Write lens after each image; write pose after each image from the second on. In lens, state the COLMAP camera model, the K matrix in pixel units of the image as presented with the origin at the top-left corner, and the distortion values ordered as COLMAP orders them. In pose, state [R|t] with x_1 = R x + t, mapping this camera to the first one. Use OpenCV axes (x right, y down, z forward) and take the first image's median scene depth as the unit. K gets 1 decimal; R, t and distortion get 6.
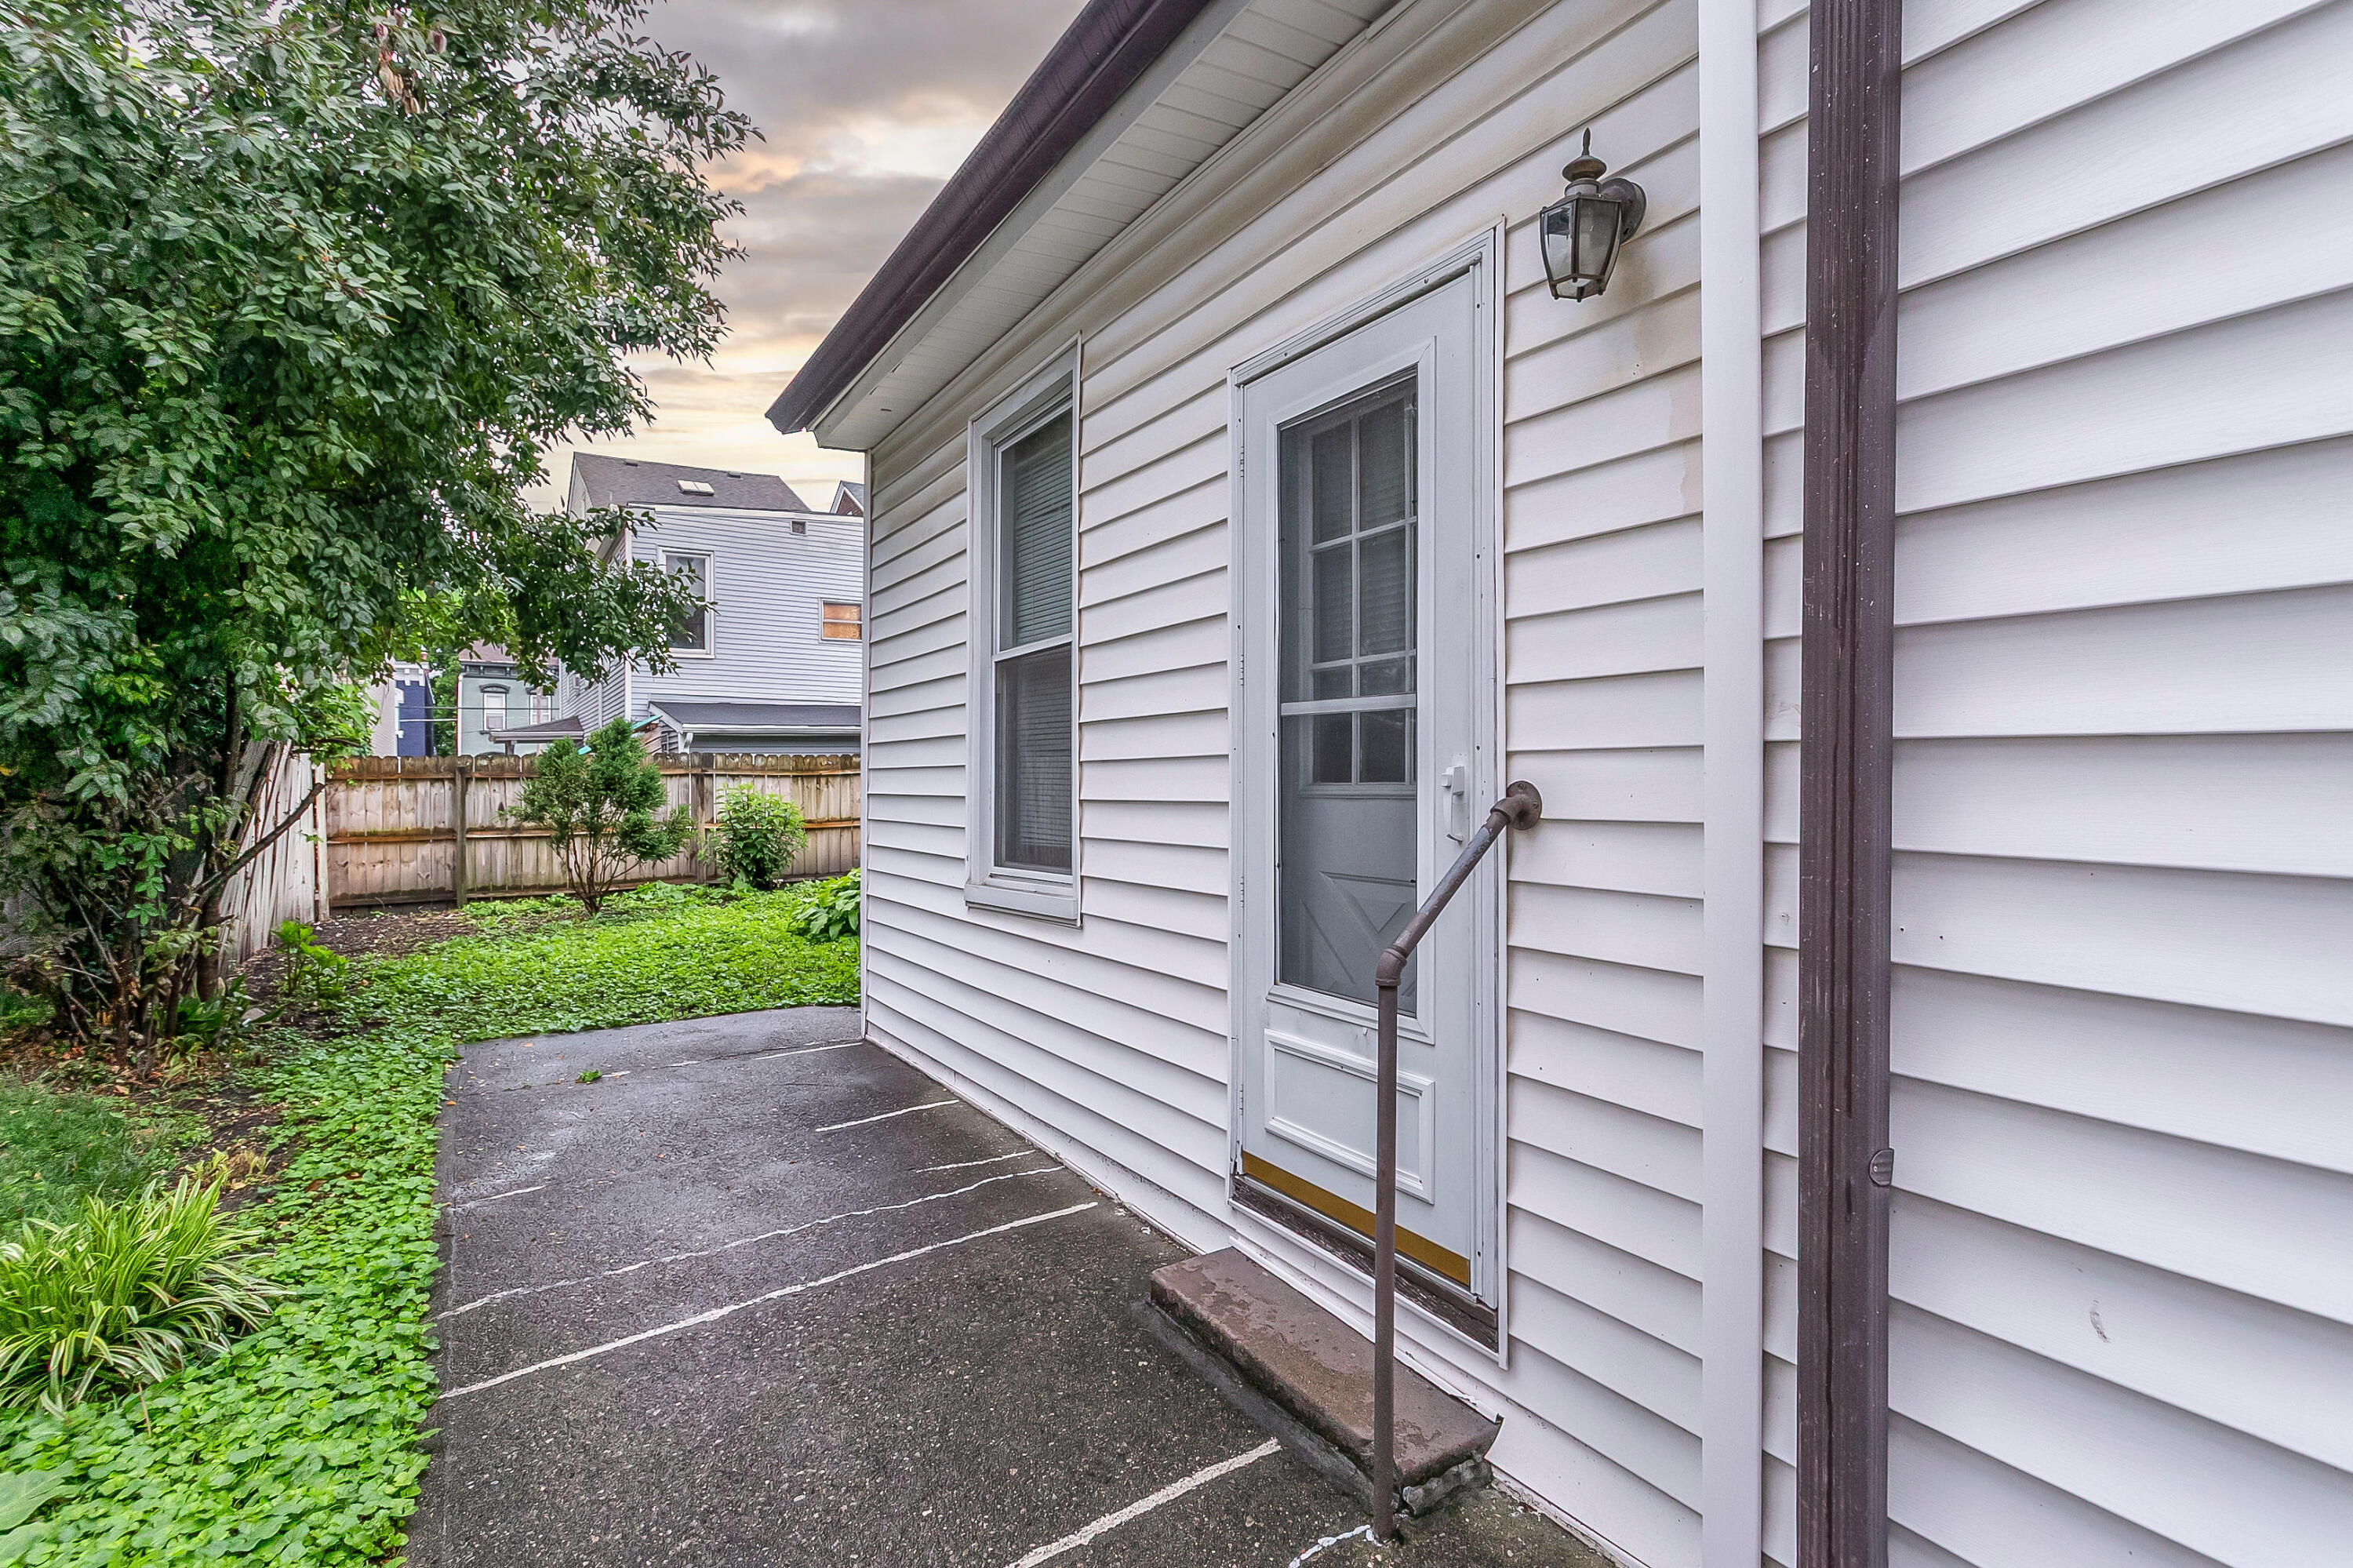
lens RADIAL K [[1236.4, 0, 1238.7], [0, 1236.4, 789.3], [0, 0, 1]] dist [-0.002599, -0.000083]
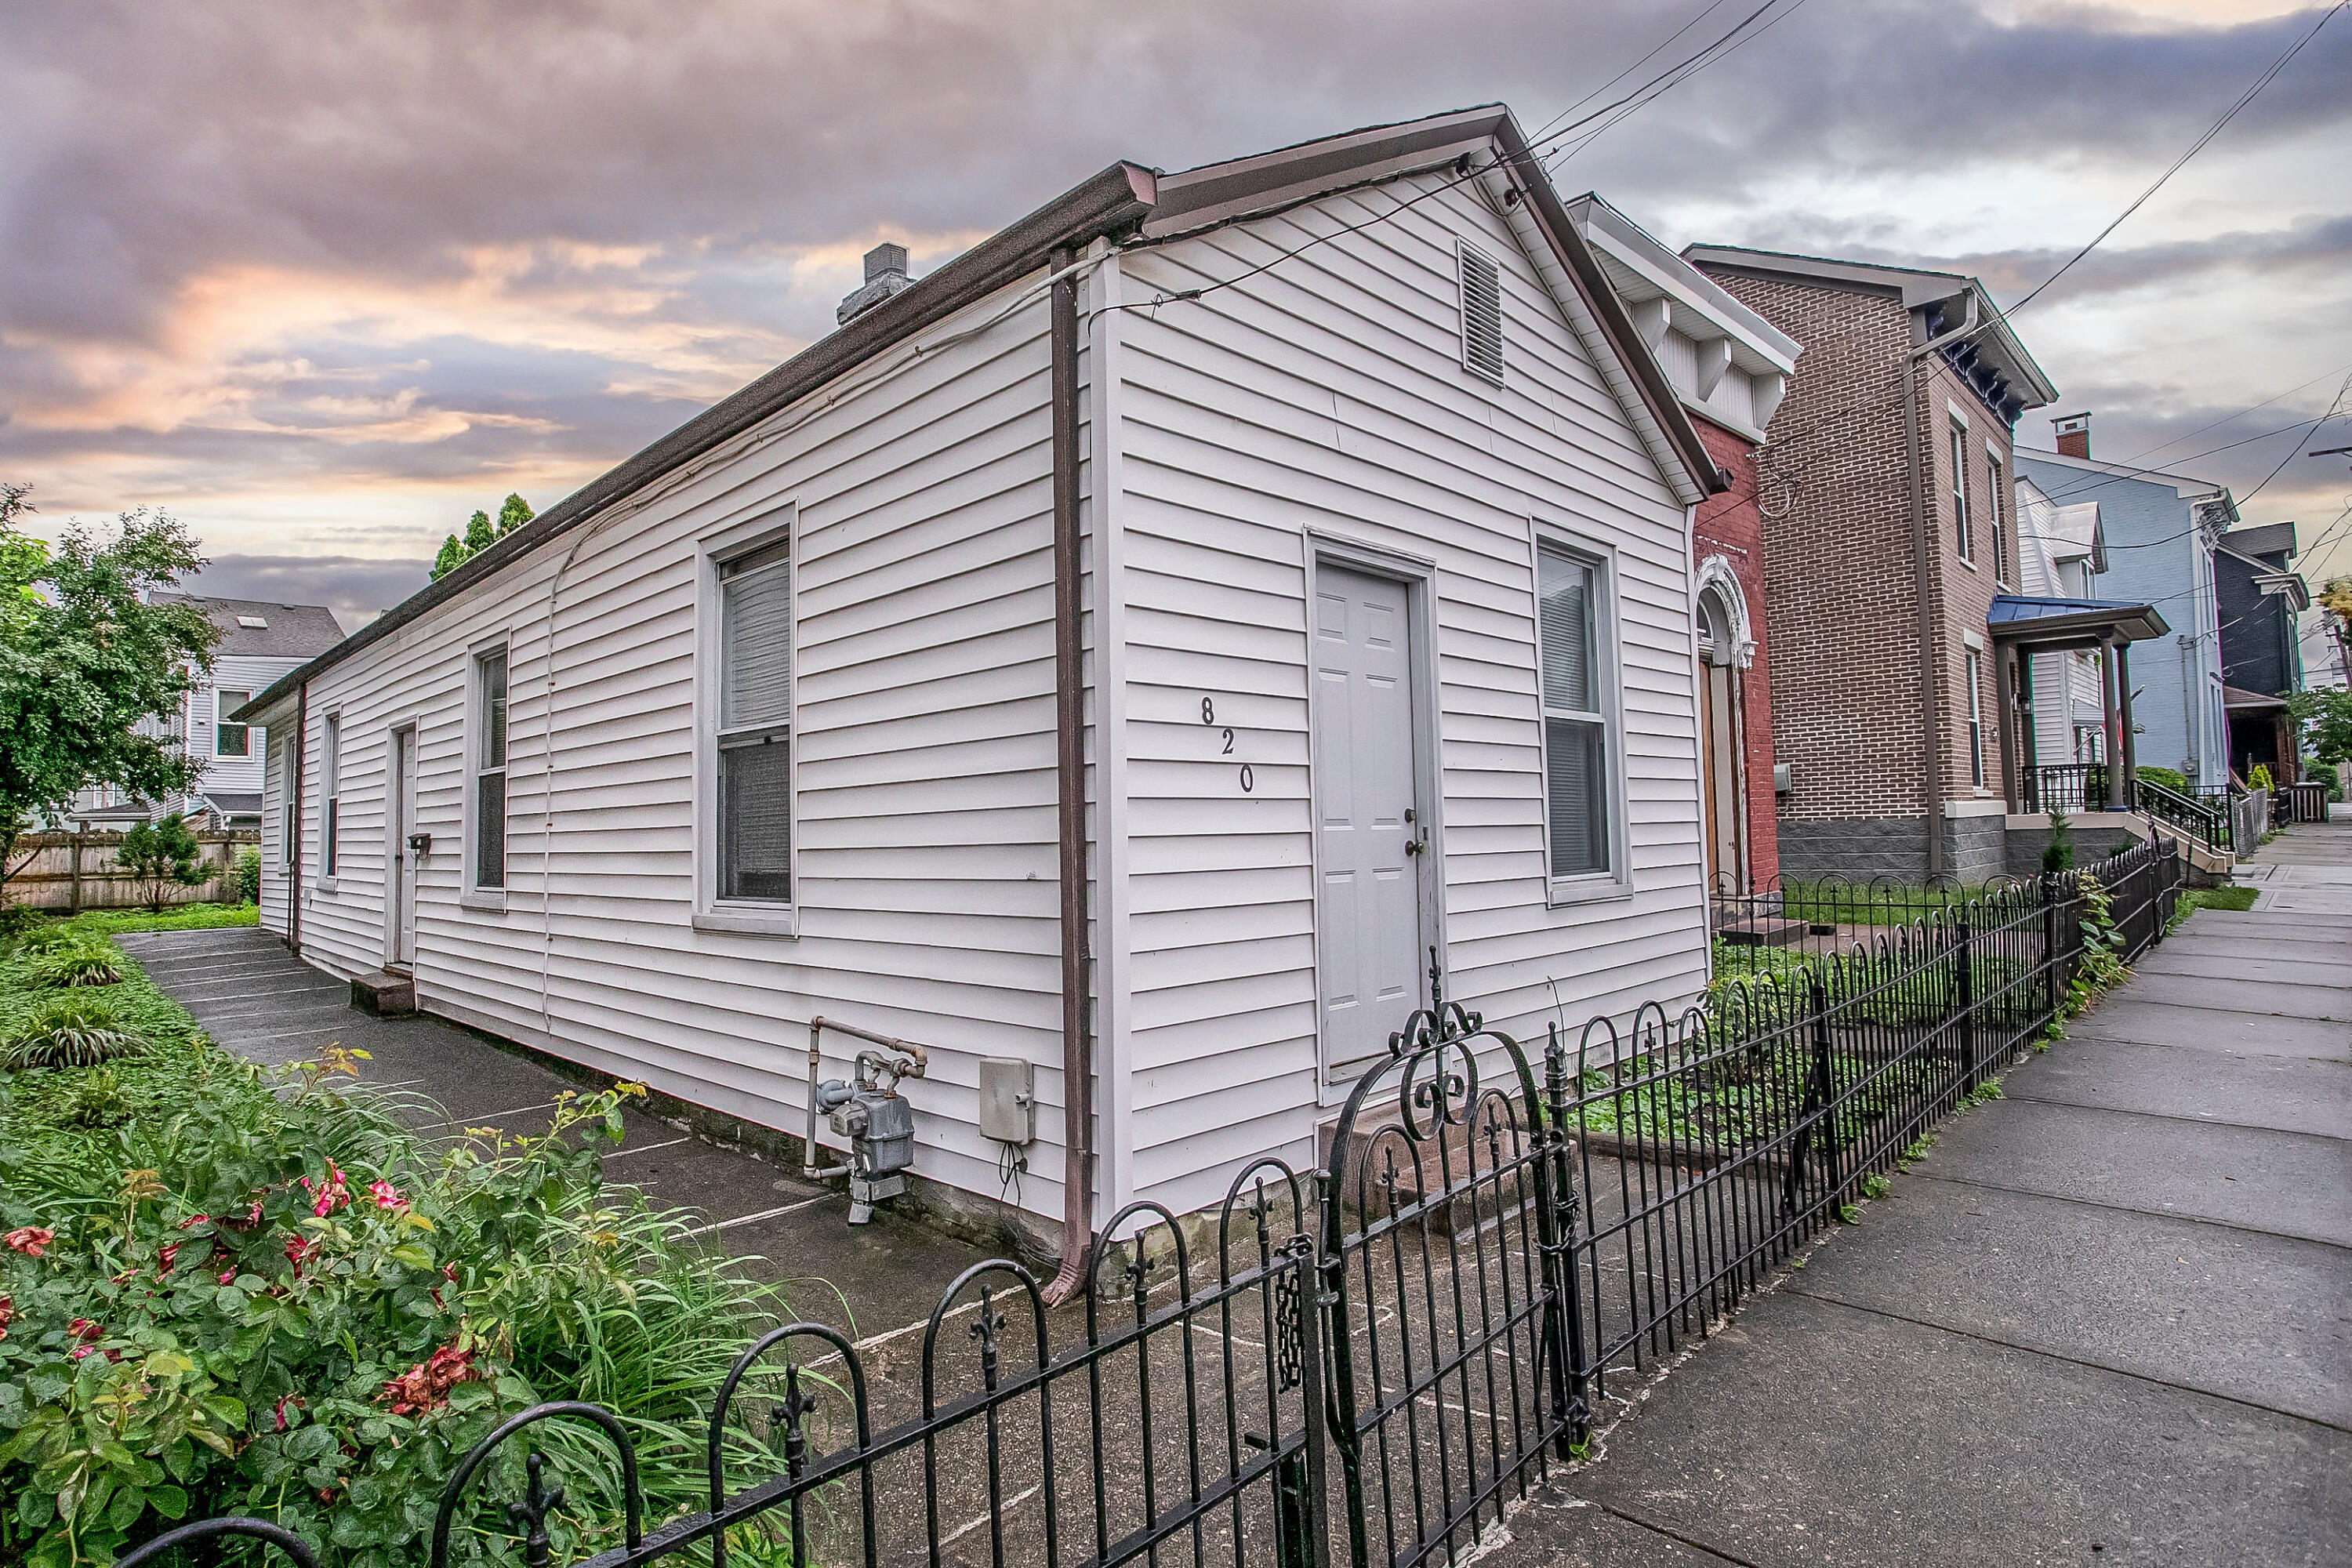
lens RADIAL K [[1217.0, 0, 1151.3], [0, 1217.0, 786.5], [0, 0, 1]] dist [-0.065375, 0.019734]
pose [[0.975372, -0.002999, 0.220545, 0.528228], [0.015693, 0.998317, -0.055830, 0.025563], [-0.220006, 0.057916, 0.973778, -1.018676]]
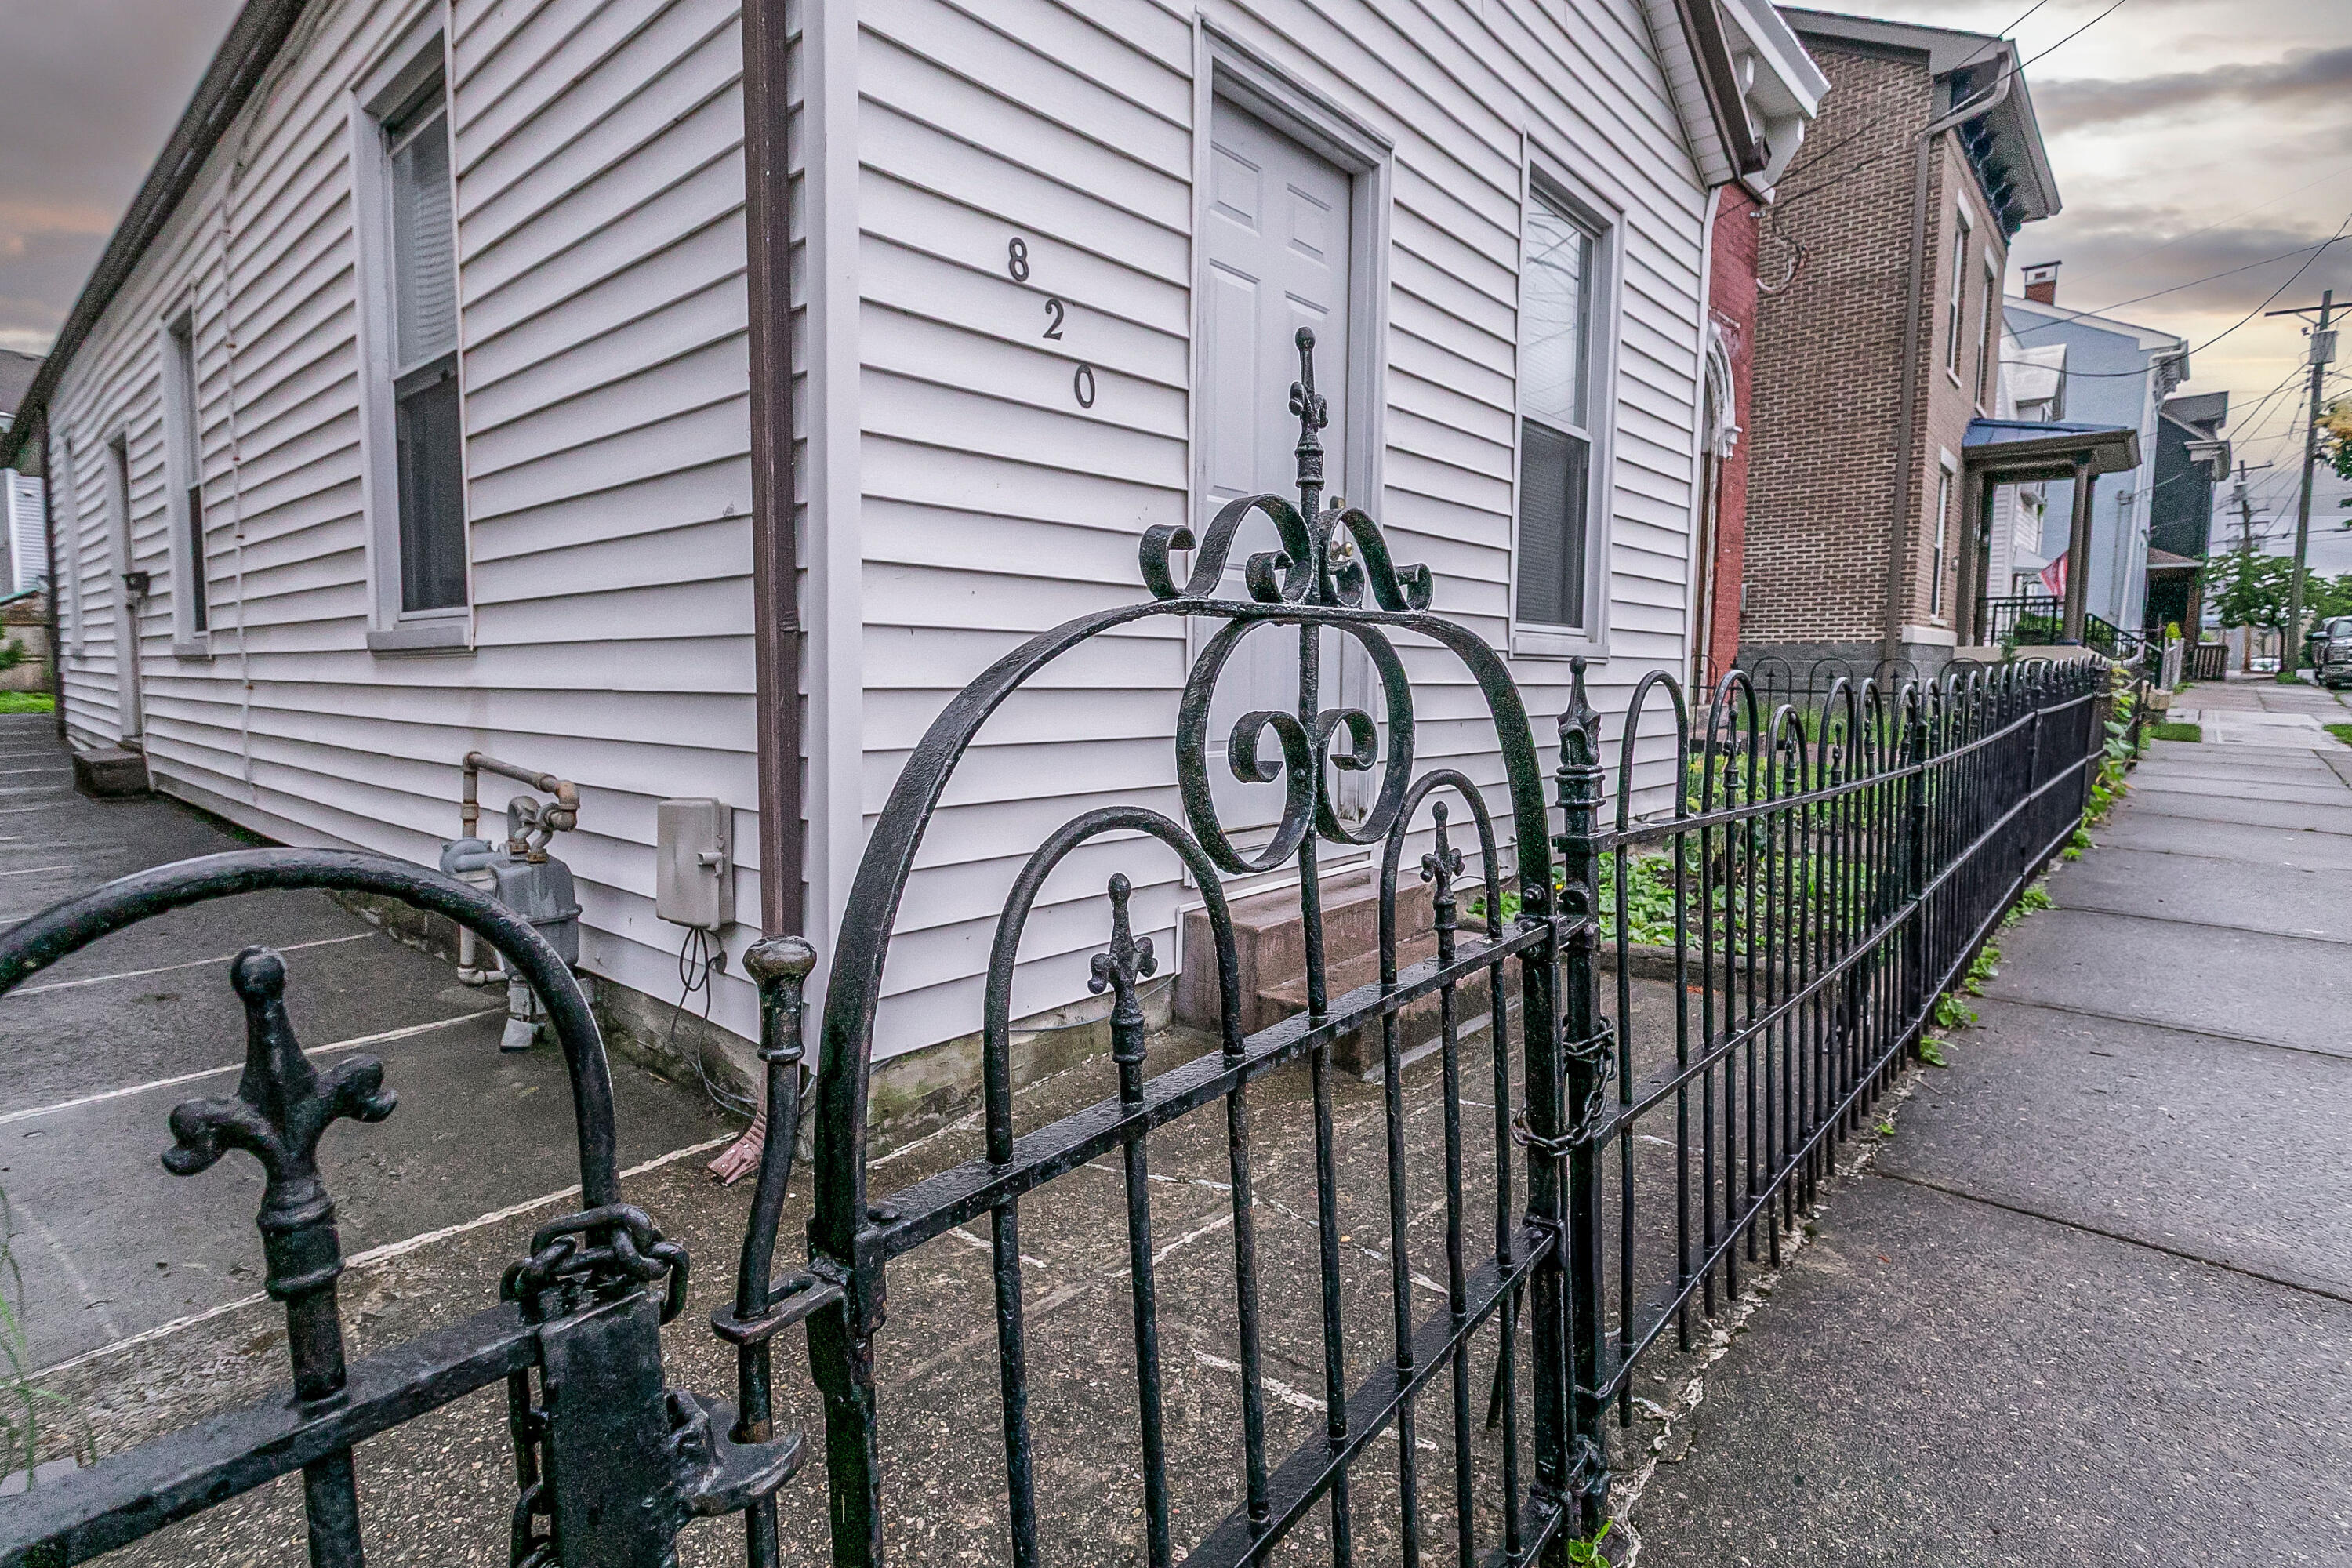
lens RADIAL K [[1156.5, 0, 1215.7], [0, 1156.5, 793.2], [0, 0, 1]] dist [-0.036068, 0.020459]
pose [[0.952708, -0.012685, 0.303621, 0.582914], [-0.015287, 0.995863, 0.089574, 0.056637], [-0.303501, -0.089980, 0.948573, -0.914049]]
